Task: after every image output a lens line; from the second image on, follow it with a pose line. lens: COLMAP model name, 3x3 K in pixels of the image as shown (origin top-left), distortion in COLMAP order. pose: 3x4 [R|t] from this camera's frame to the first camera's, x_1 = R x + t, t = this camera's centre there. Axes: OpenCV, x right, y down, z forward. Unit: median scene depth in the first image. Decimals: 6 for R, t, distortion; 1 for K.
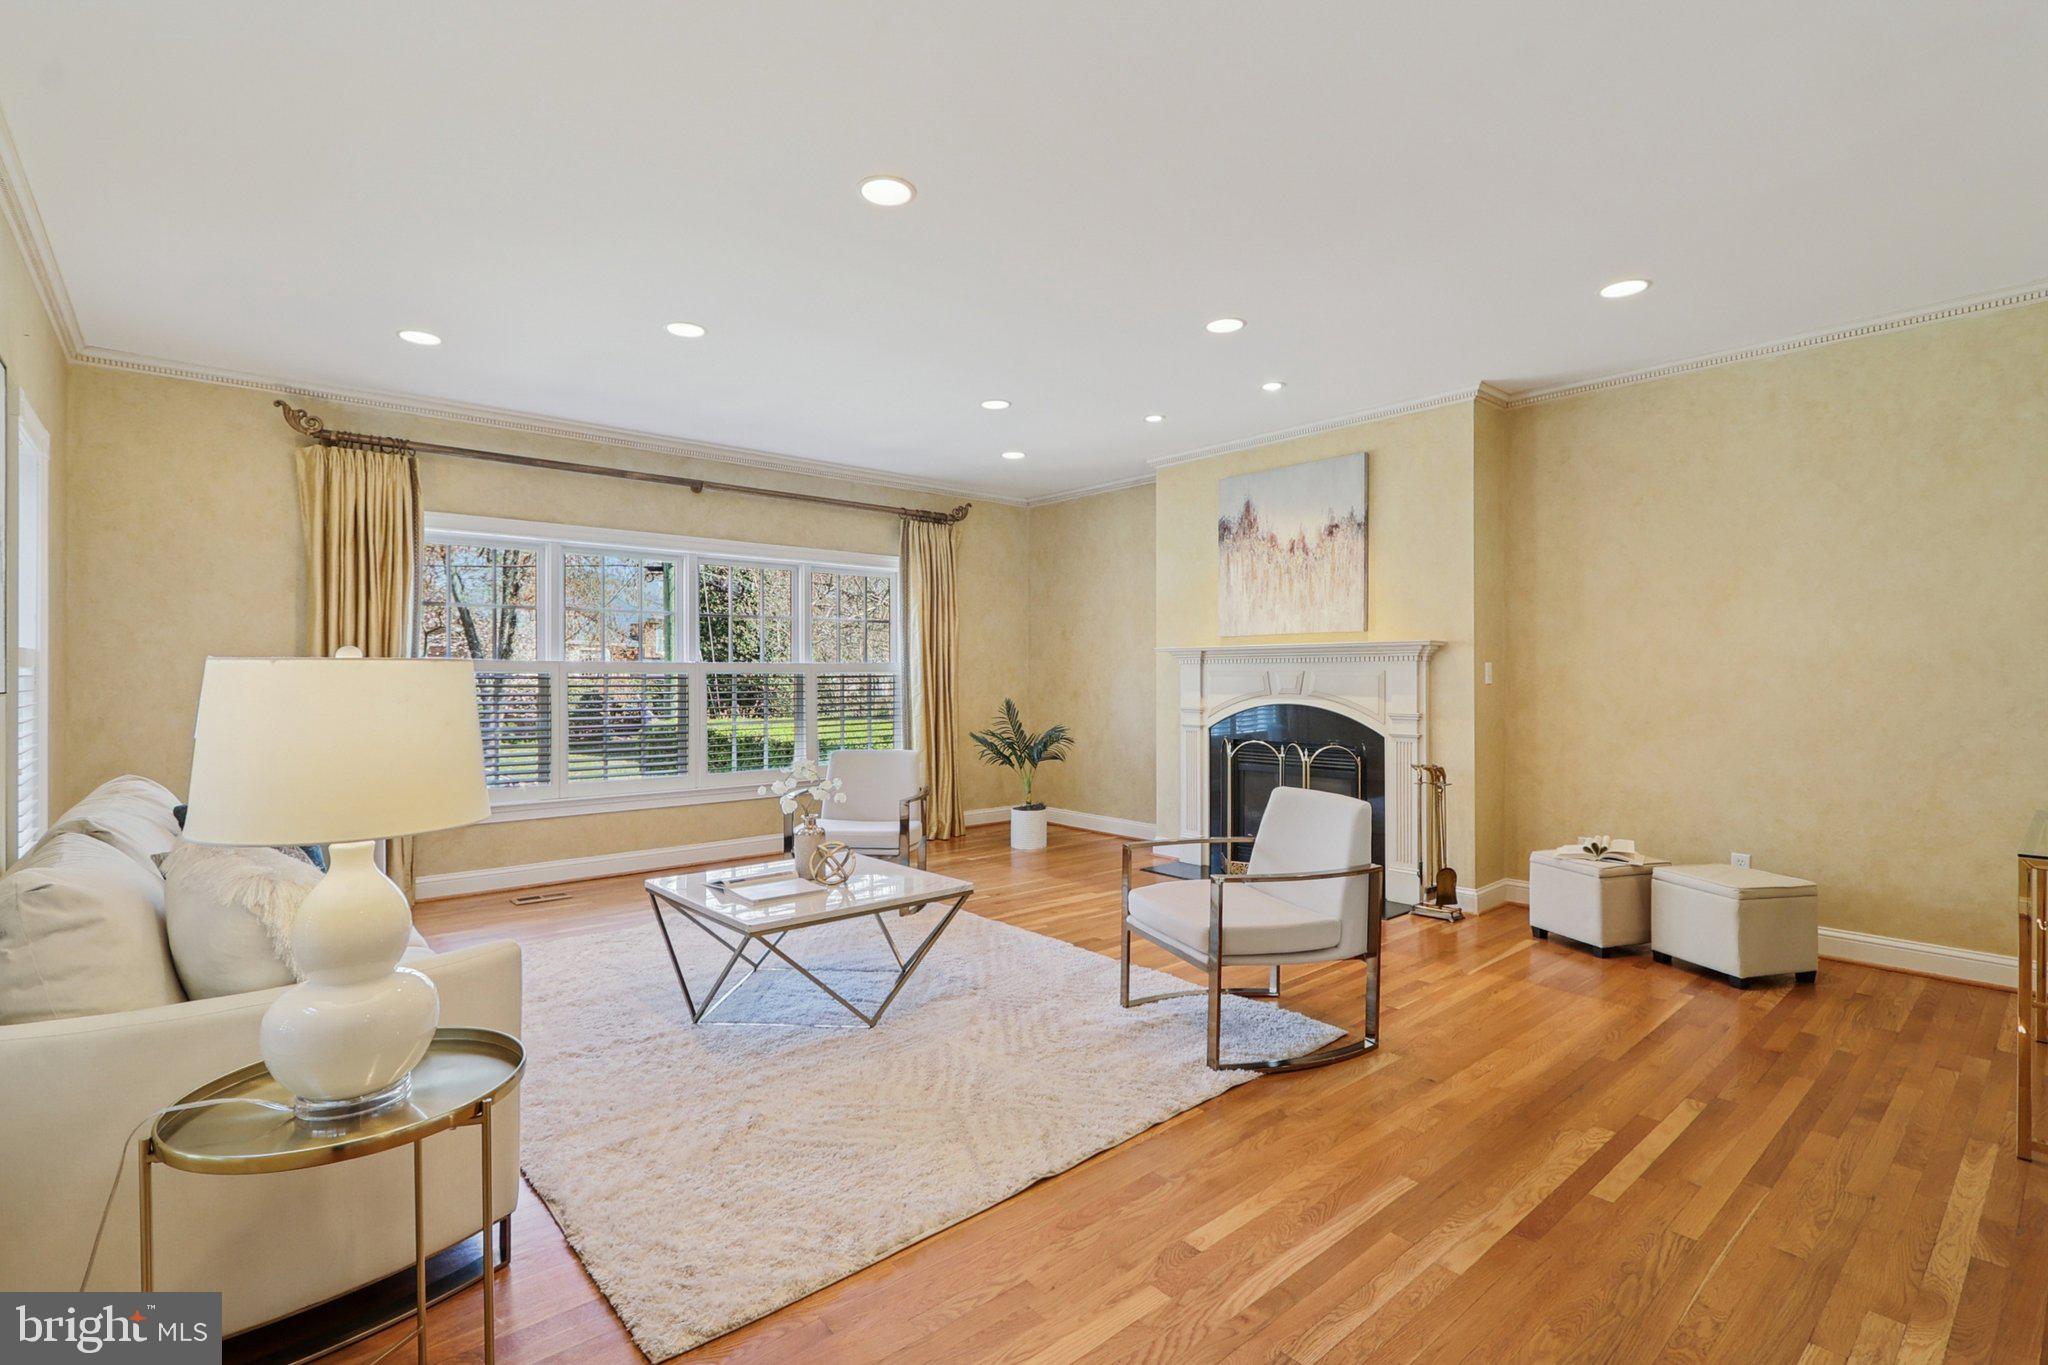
lens RADIAL K [[951.6, 0, 1017.5], [0, 951.6, 678.3], [0, 0, 1]] dist [0.000019, 0.000271]
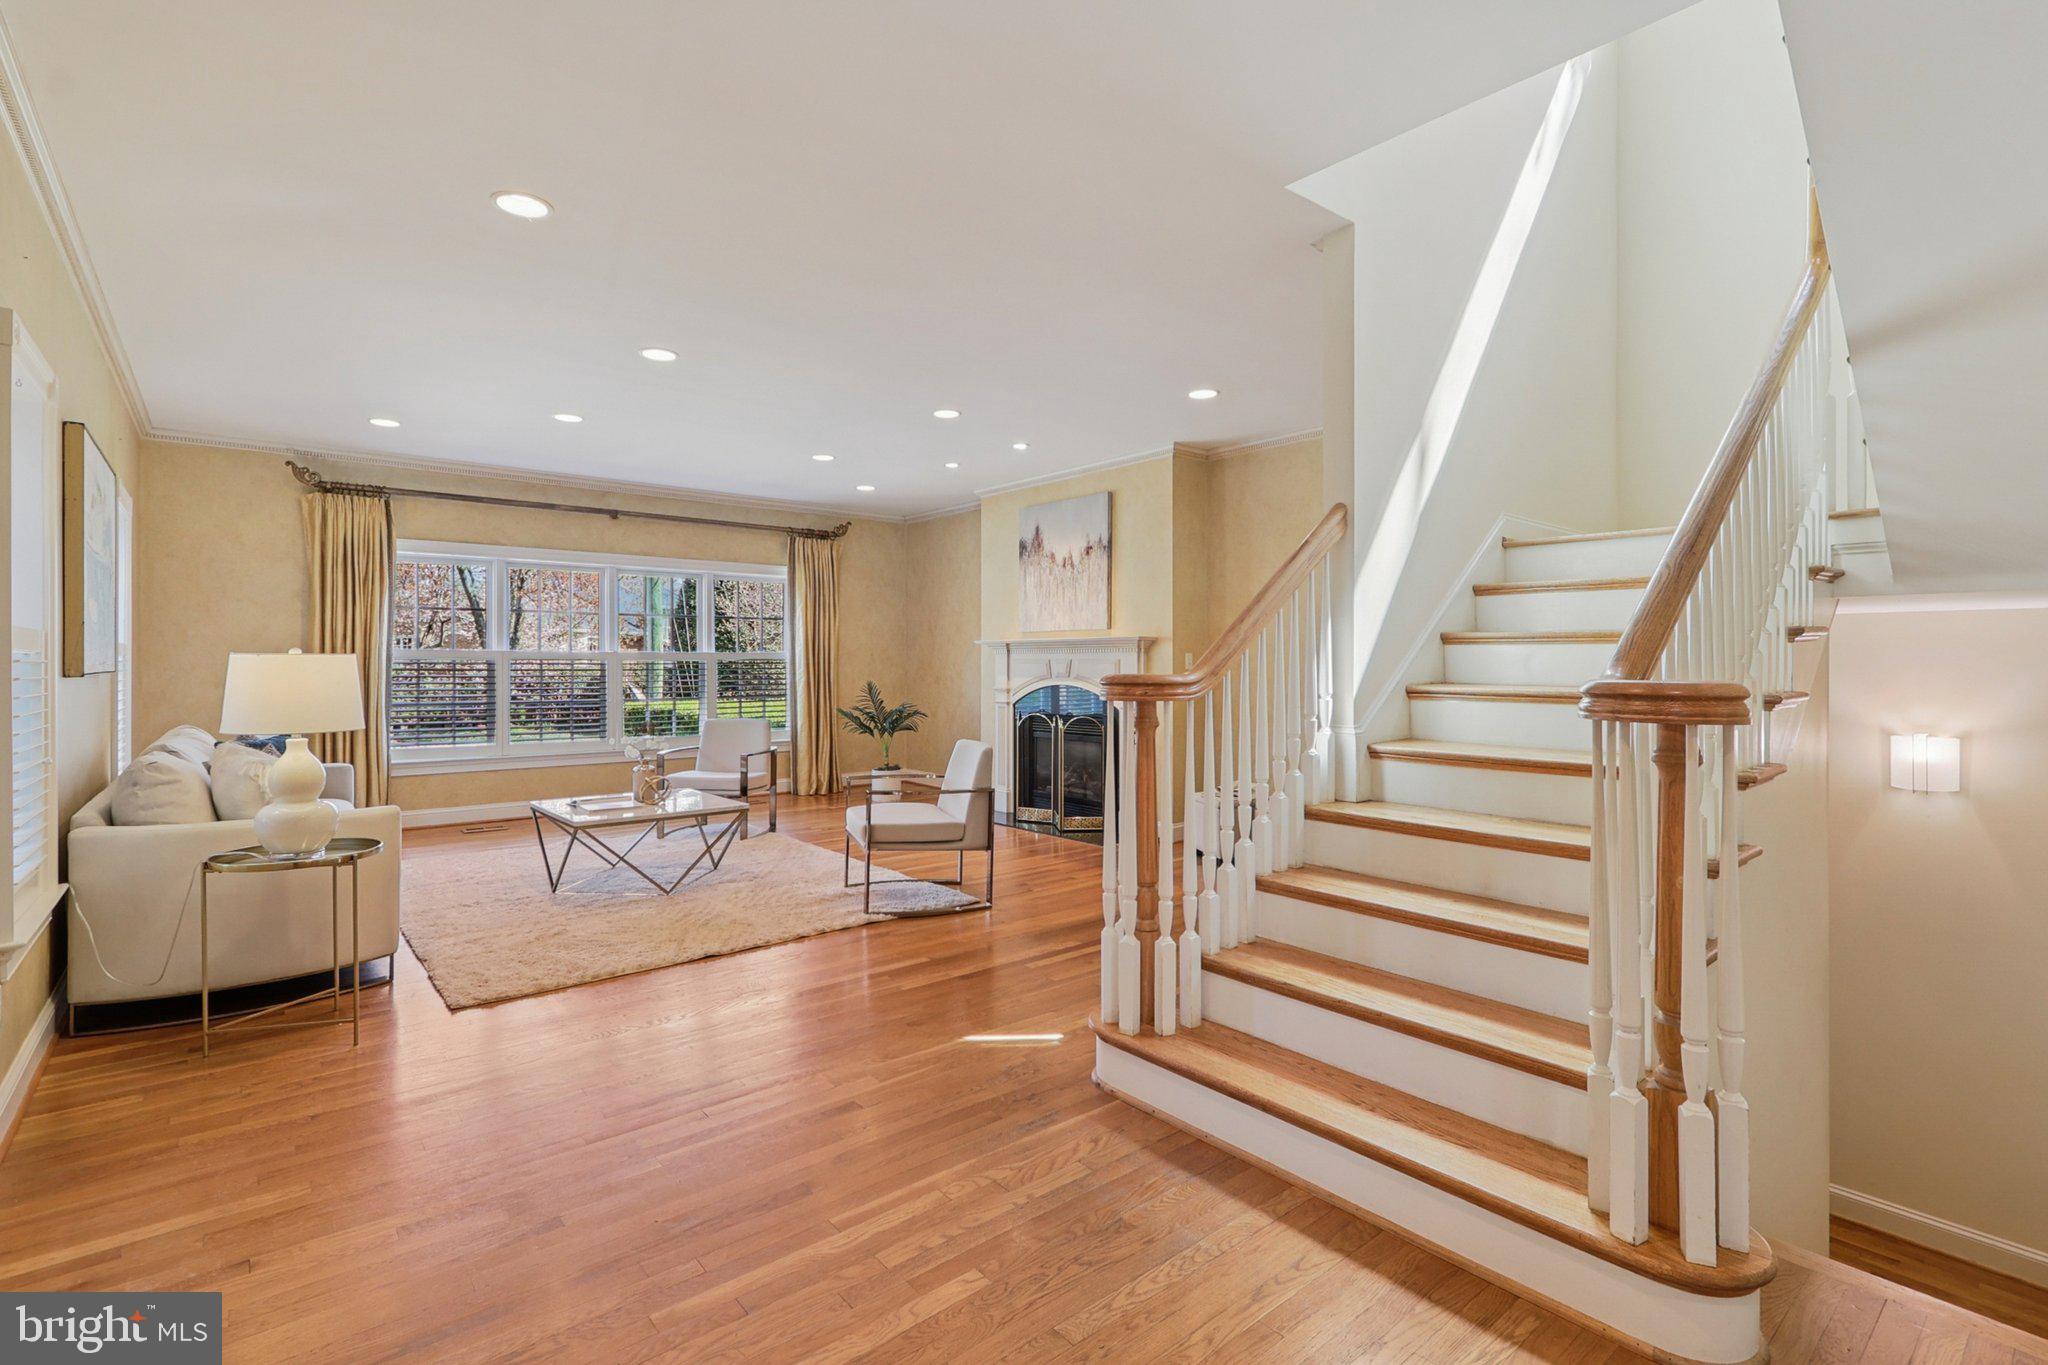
lens RADIAL K [[953.7, 0, 1021.0], [0, 953.7, 667.4], [0, 0, 1]] dist [-0.000623, -0.000695]
pose [[0.999766, 0.001697, -0.021546, 0.268632], [-0.001660, 0.999997, 0.001767, 0.001270], [0.021549, -0.001731, 0.999766, -0.305327]]
